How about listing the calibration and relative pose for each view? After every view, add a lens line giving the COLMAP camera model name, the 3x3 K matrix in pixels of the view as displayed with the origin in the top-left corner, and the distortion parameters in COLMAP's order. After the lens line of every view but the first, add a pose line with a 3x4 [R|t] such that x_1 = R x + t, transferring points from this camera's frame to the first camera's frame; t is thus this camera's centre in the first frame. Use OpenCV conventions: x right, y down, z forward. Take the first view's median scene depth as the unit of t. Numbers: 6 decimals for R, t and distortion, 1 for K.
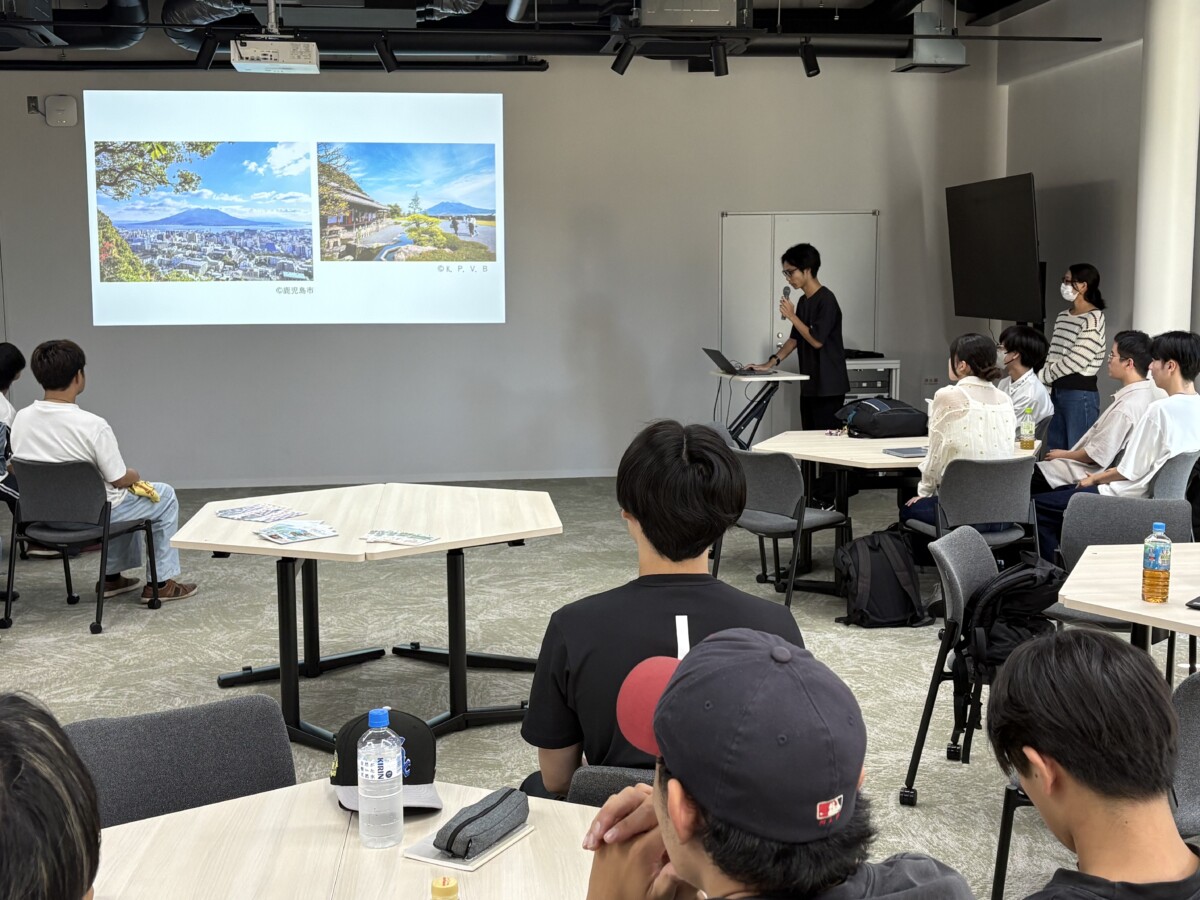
lens RADIAL K [[1372.1, 0, 600.0], [0, 1372.1, 450.0], [0, 0, 1]] dist [0.066675, -0.238096]
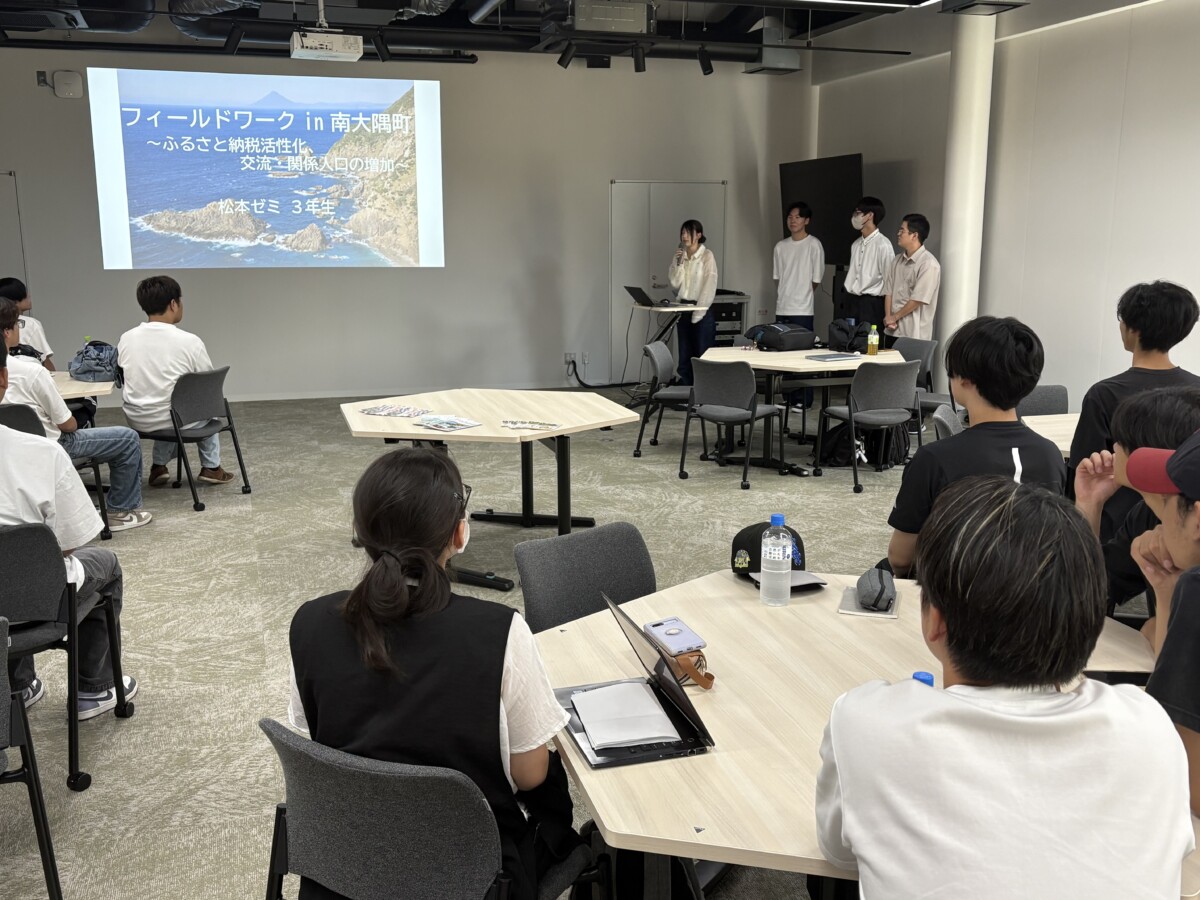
lens RADIAL K [[1107.2, 0, 600.0], [0, 1107.2, 450.0], [0, 0, 1]] dist [0.001222, -0.004119]
pose [[0.984228, -0.028264, 0.174632, -0.141057], [0.016598, 0.997554, 0.067902, 0.009346], [-0.176124, -0.063933, 0.982290, -0.032215]]
